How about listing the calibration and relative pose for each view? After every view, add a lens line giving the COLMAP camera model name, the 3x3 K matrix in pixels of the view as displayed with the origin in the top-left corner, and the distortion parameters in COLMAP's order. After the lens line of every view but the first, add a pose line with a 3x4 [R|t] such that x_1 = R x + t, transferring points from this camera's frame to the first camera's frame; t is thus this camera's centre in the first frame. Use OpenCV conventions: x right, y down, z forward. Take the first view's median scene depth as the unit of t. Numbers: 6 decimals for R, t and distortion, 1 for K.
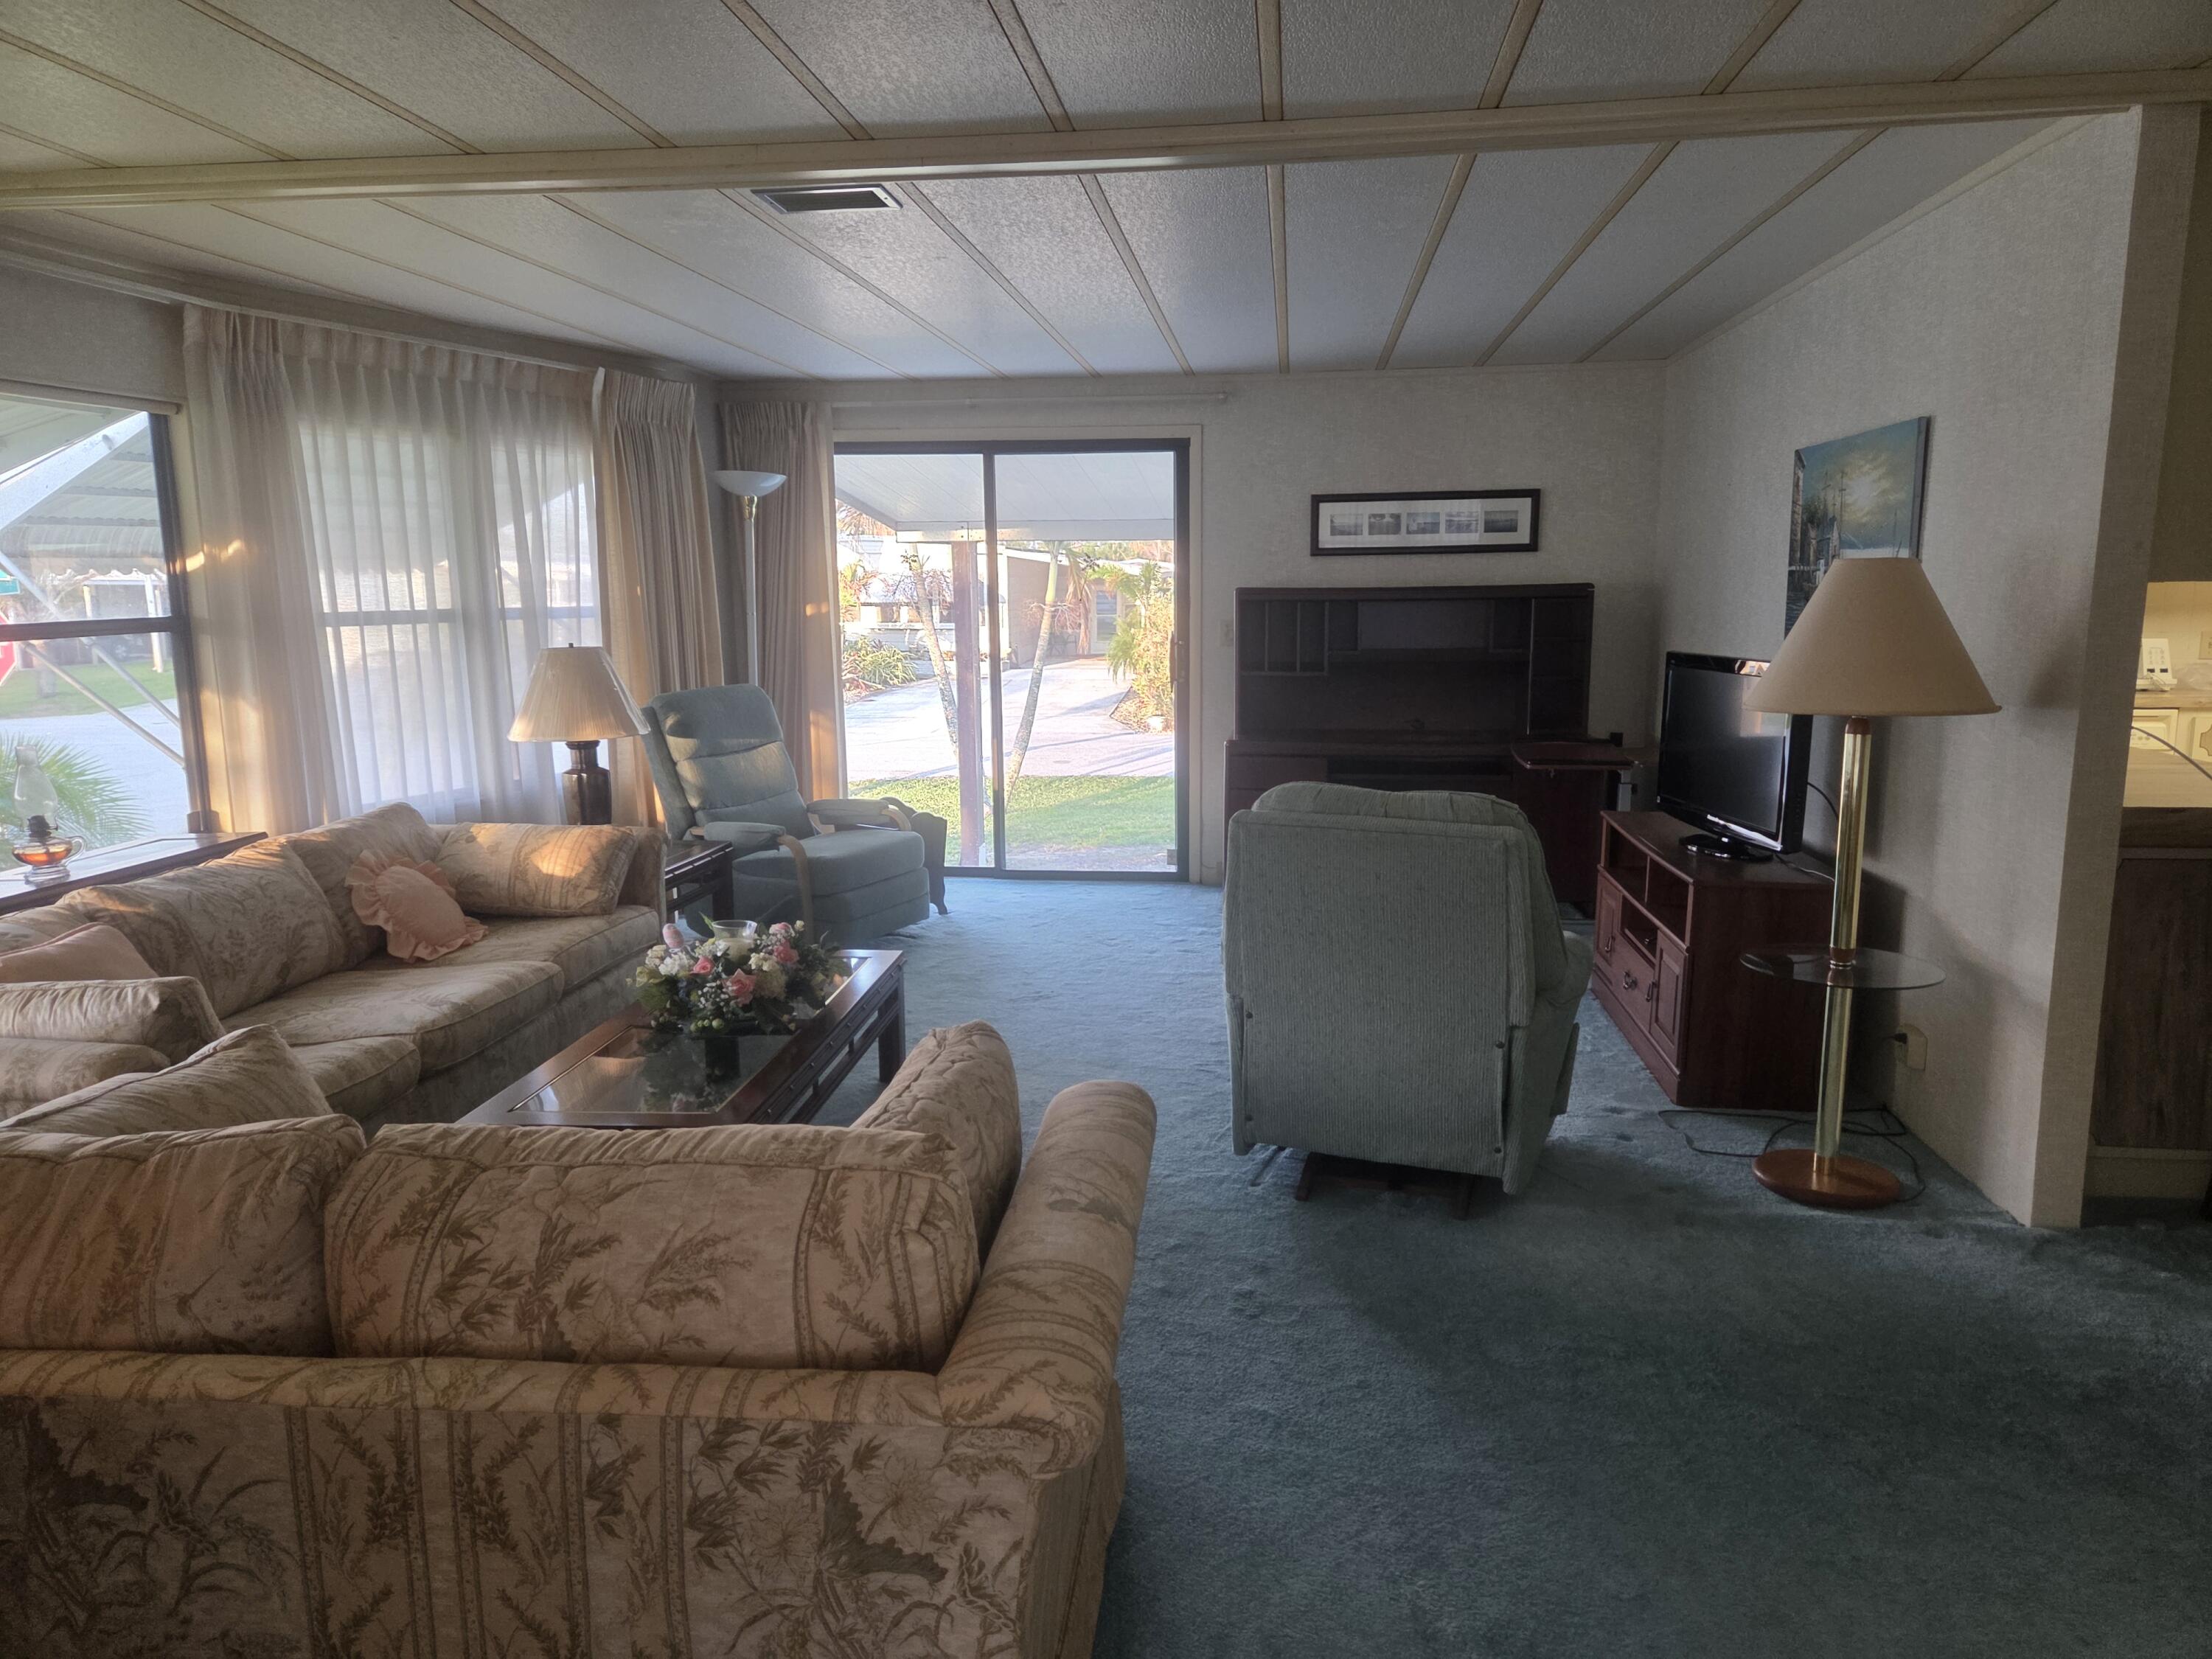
lens RADIAL K [[1466.7, 0, 1110.4], [0, 1466.7, 808.3], [0, 0, 1]] dist [0.077159, -0.063644]
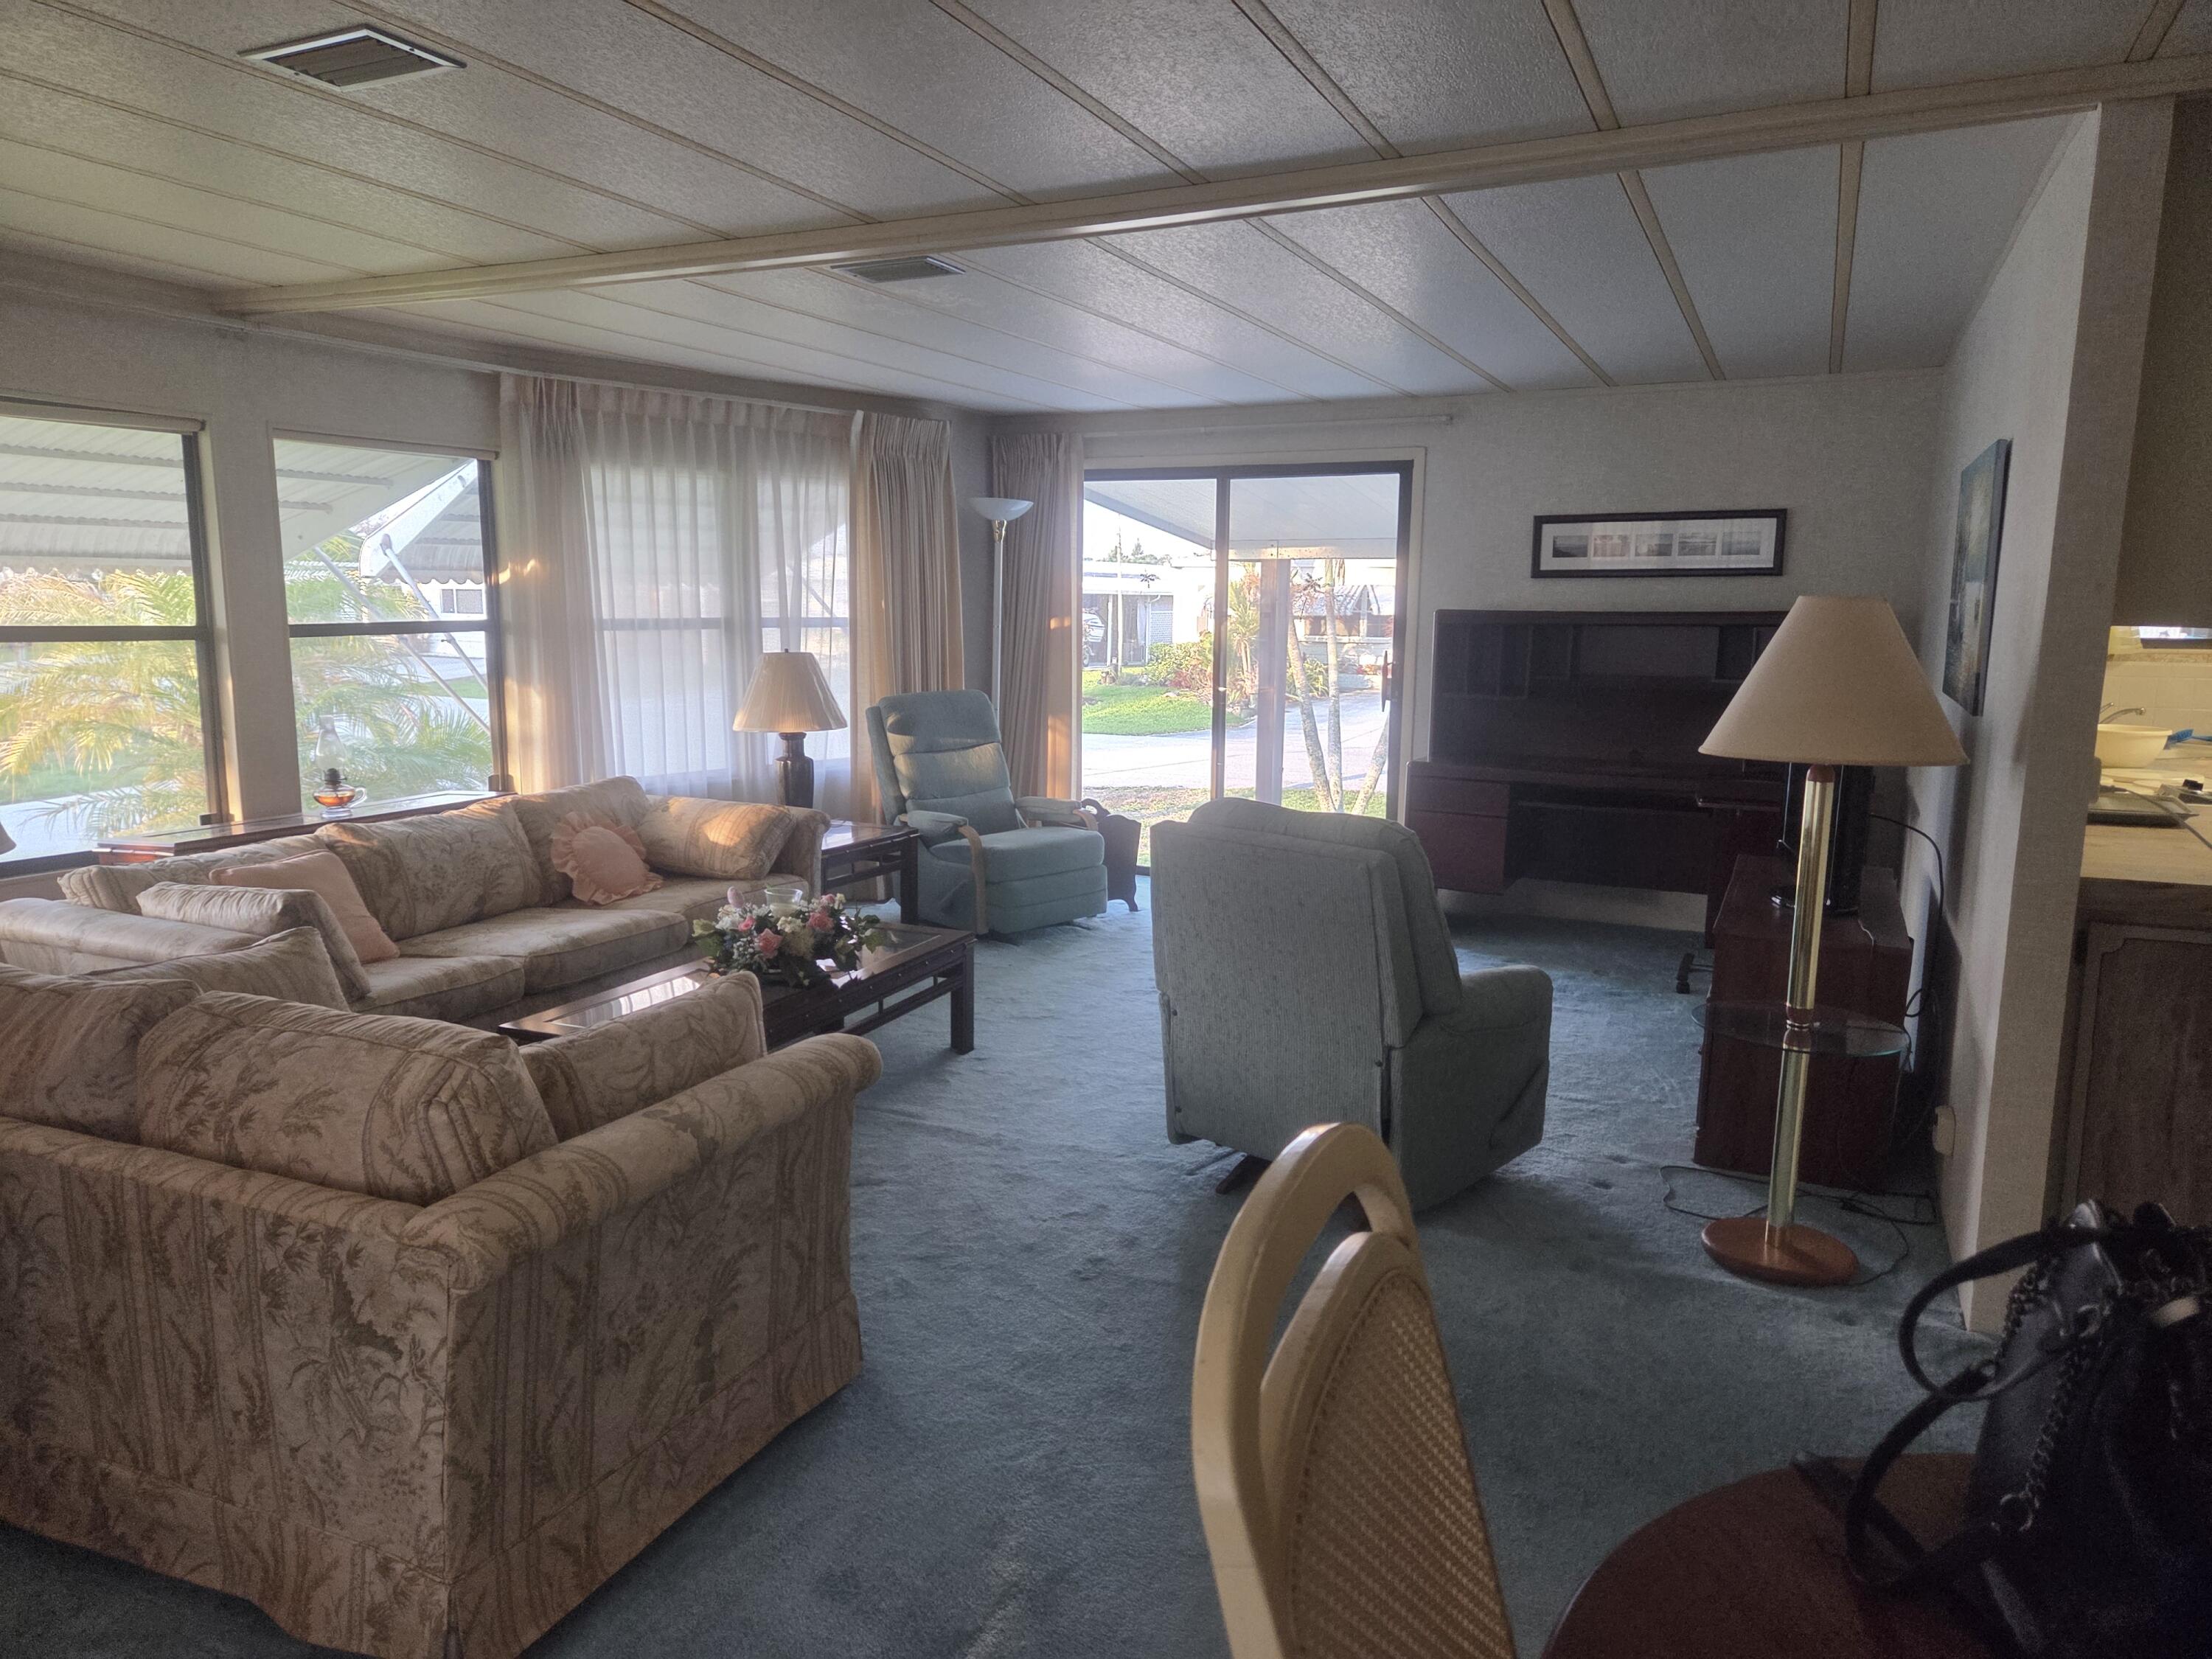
lens RADIAL K [[1461.5, 0, 1096.9], [0, 1461.5, 805.2], [0, 0, 1]] dist [0.076104, -0.063848]
pose [[0.948355, 0.060031, -0.311479, 0.304418], [-0.063137, 0.998005, 0.000111, -0.005120], [0.310864, 0.019561, 0.950253, -0.027561]]
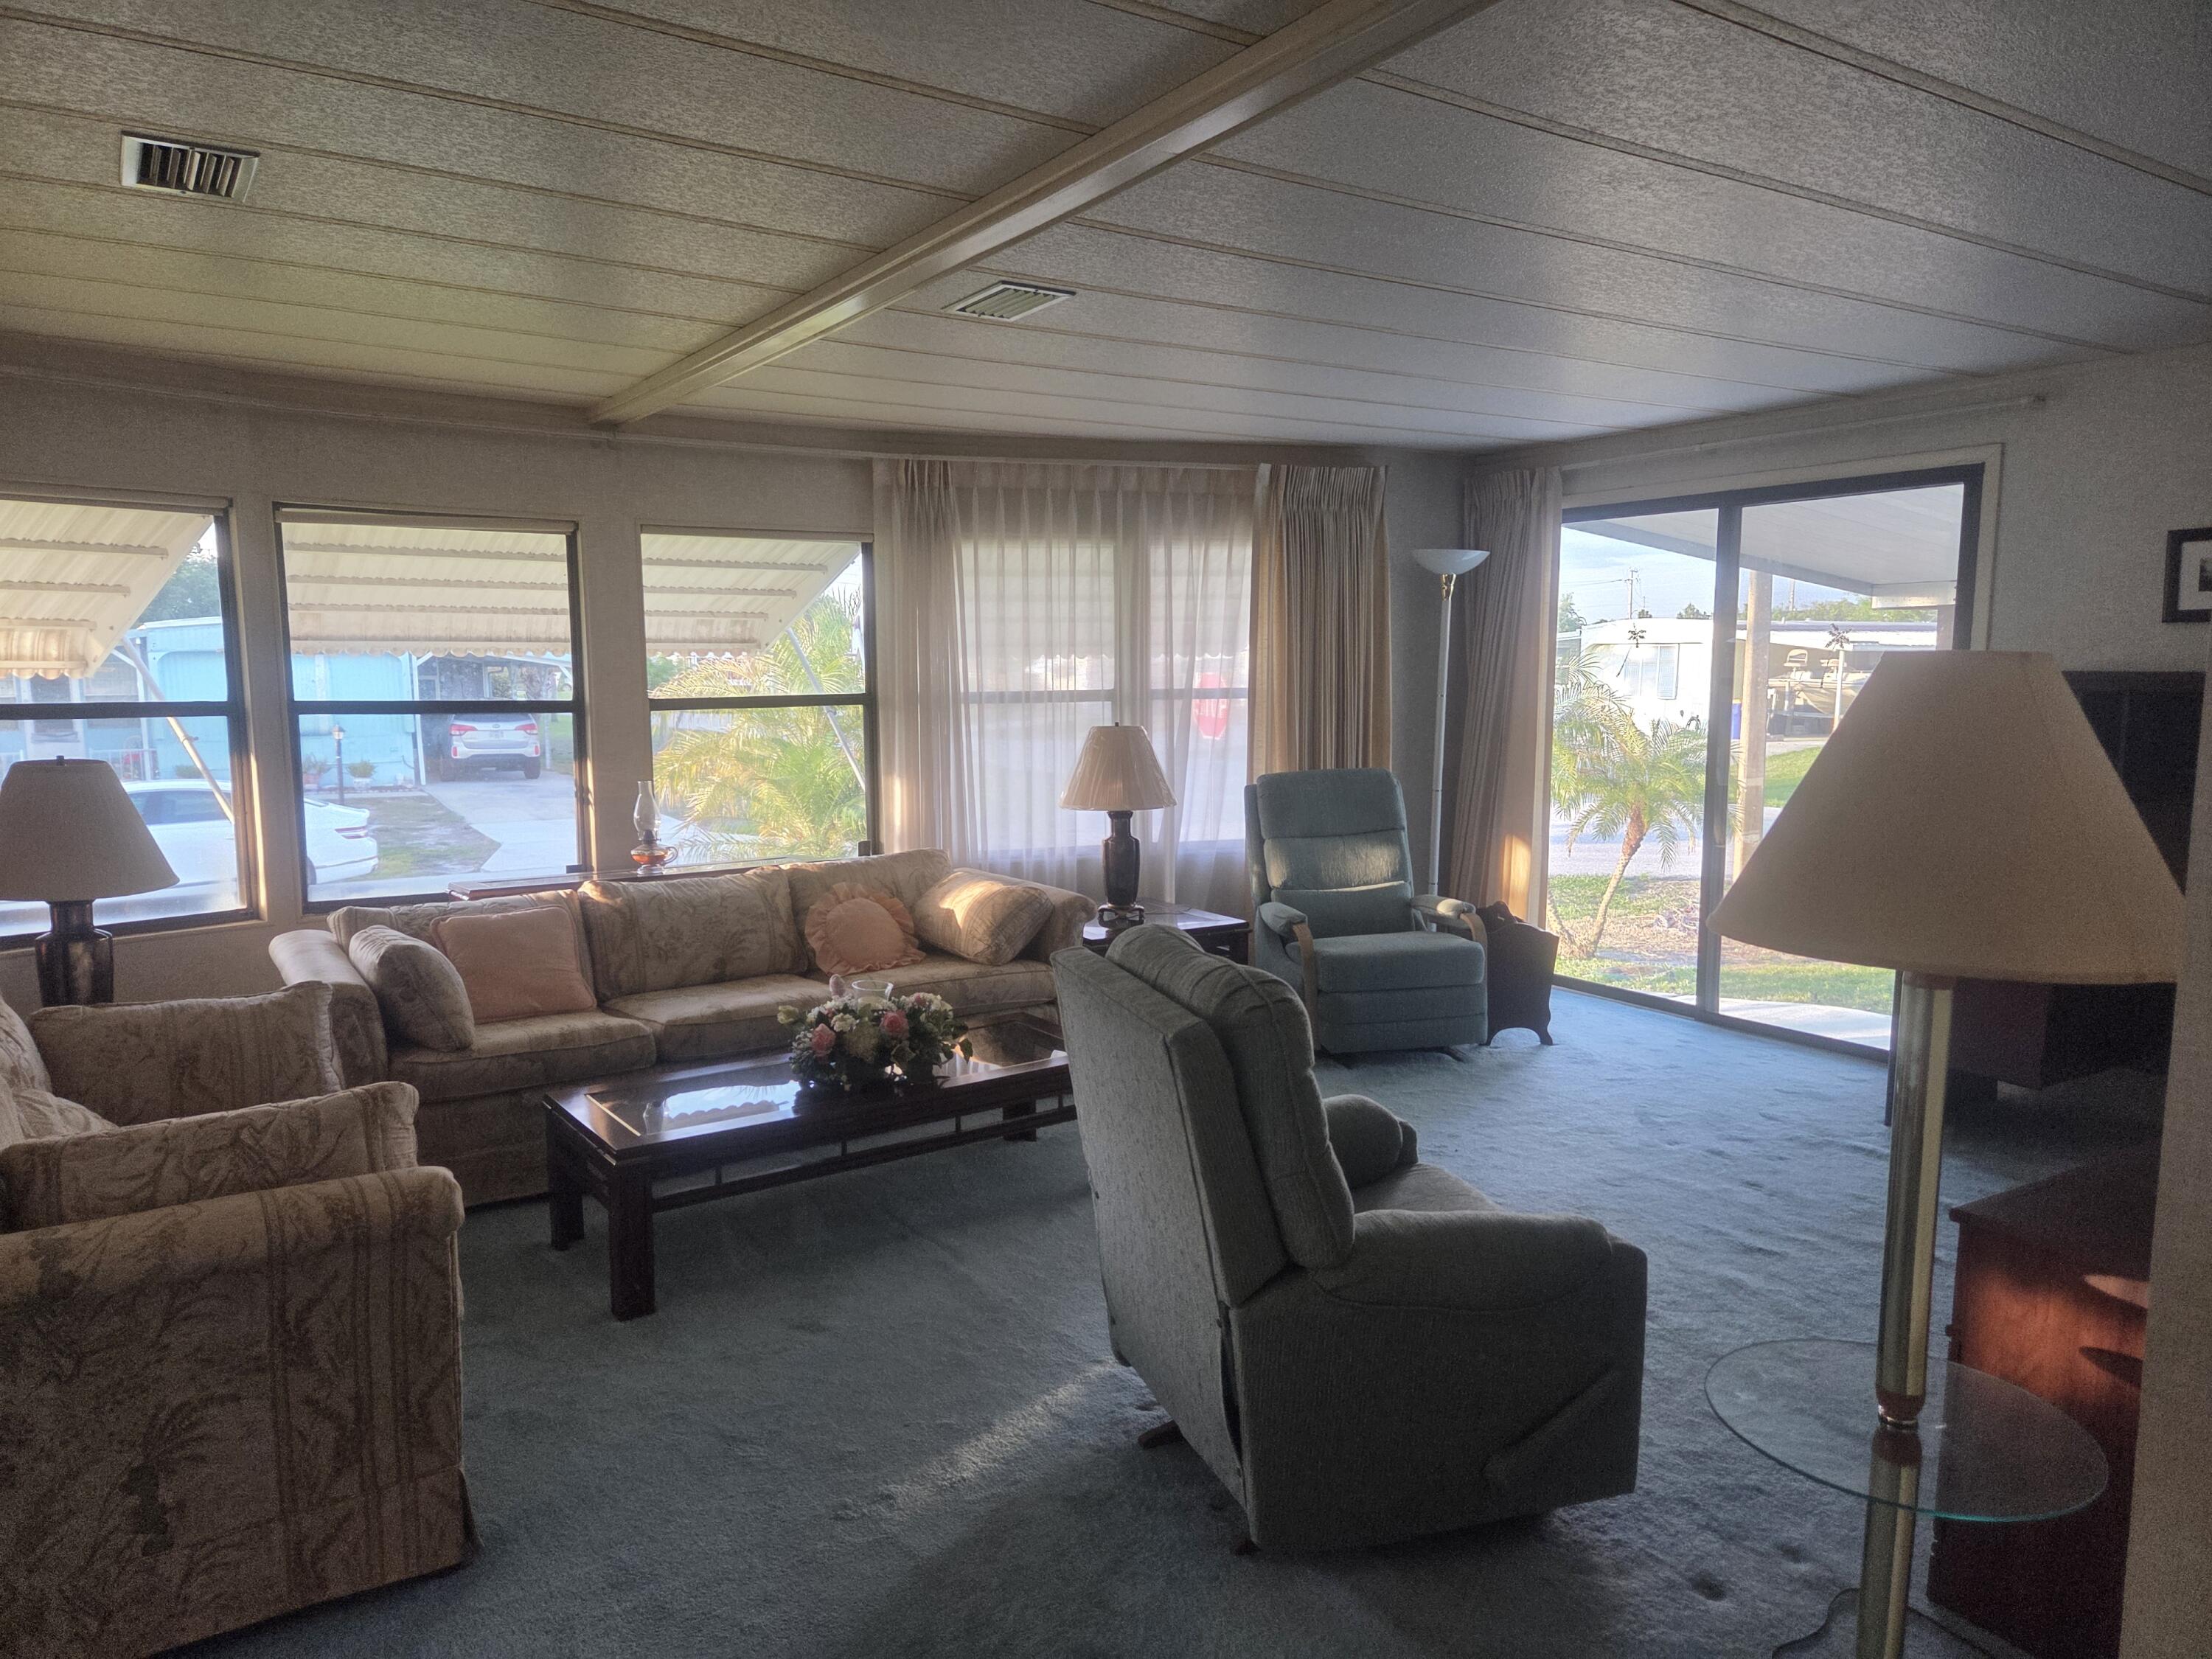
lens RADIAL K [[1463.2, 0, 1112.6], [0, 1463.2, 827.8], [0, 0, 1]] dist [0.078217, -0.058525]
pose [[0.648718, 0.088909, -0.755818, 0.598396], [-0.113746, 0.993324, 0.019219, -0.069387], [0.752480, 0.073504, 0.654500, 0.374339]]
